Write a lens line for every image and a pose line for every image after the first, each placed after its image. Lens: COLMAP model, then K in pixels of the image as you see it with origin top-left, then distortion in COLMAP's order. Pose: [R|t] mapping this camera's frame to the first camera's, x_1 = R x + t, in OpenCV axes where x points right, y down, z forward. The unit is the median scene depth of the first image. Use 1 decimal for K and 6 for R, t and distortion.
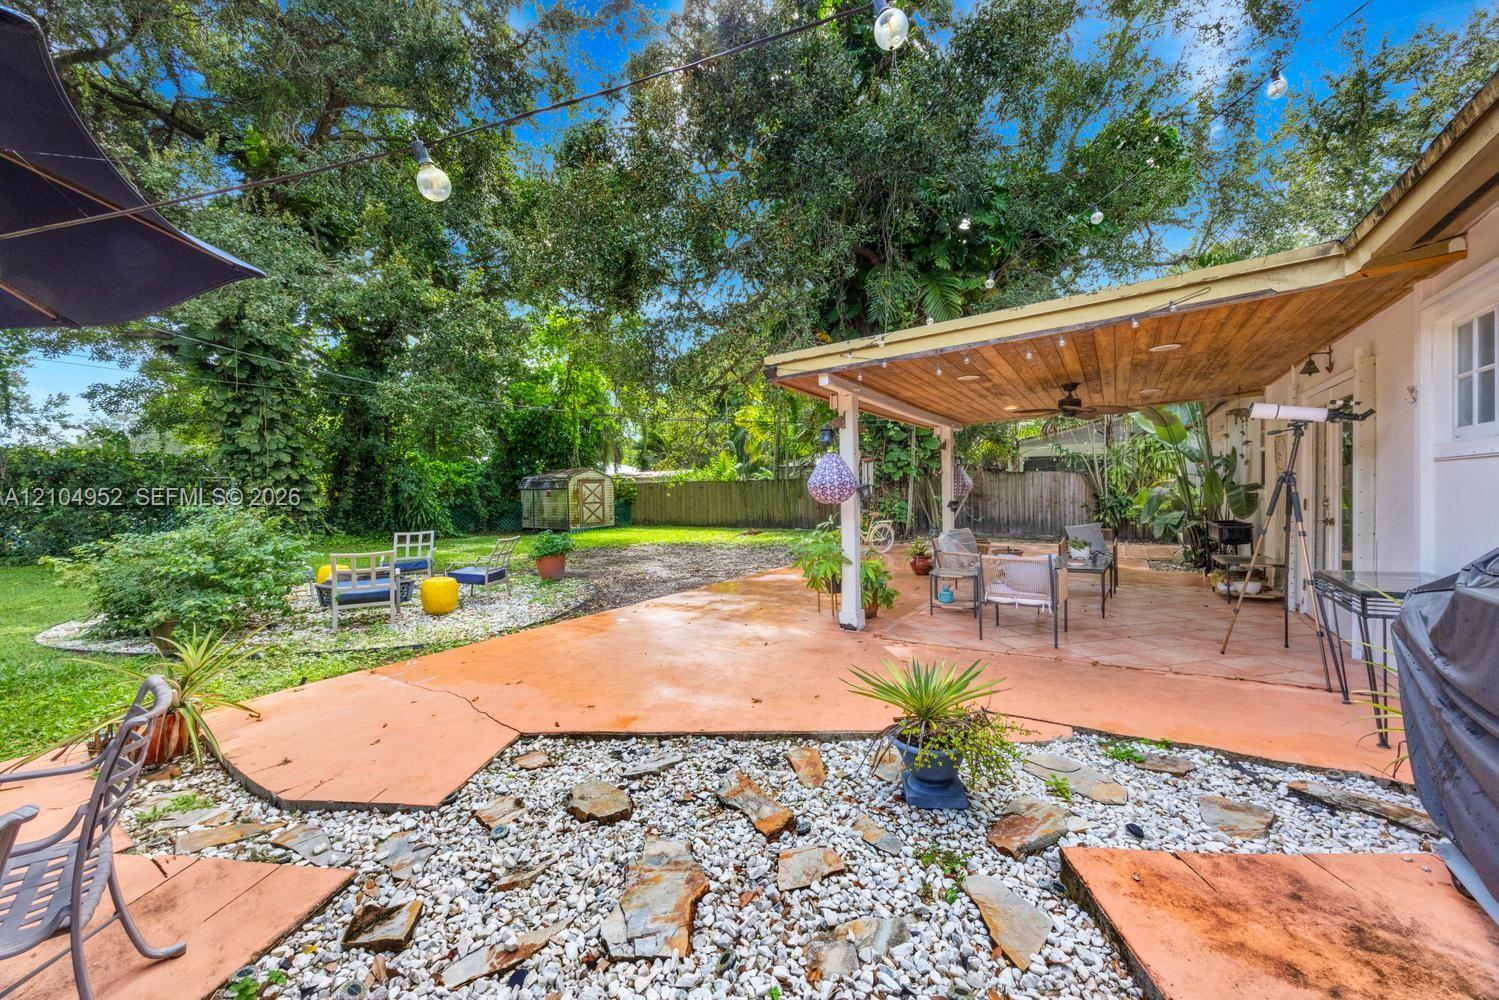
lens RADIAL K [[556.4, 0, 752.6], [0, 556.4, 509.1], [0, 0, 1]] dist [0.000689, -0.000038]
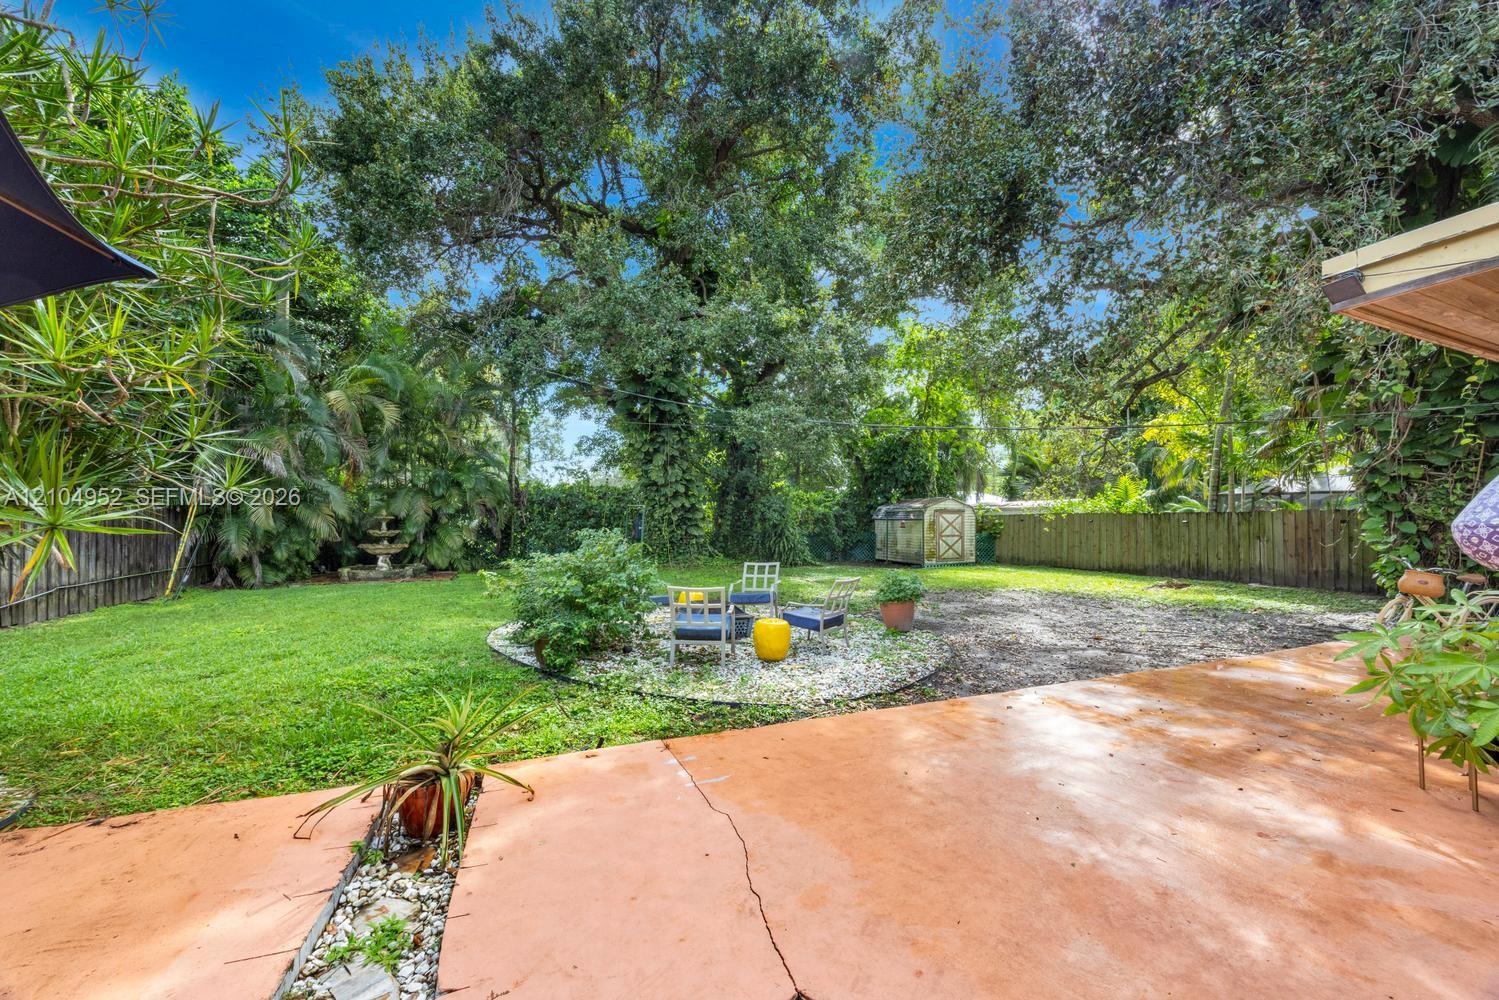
lens RADIAL K [[556.4, 0, 752.6], [0, 556.4, 509.1], [0, 0, 1]] dist [0.000689, -0.000038]
pose [[0.812309, 0.009036, -0.583158, -0.039594], [-0.040117, 0.998378, -0.040411, -0.008337], [0.581847, 0.056220, 0.811353, 0.138561]]
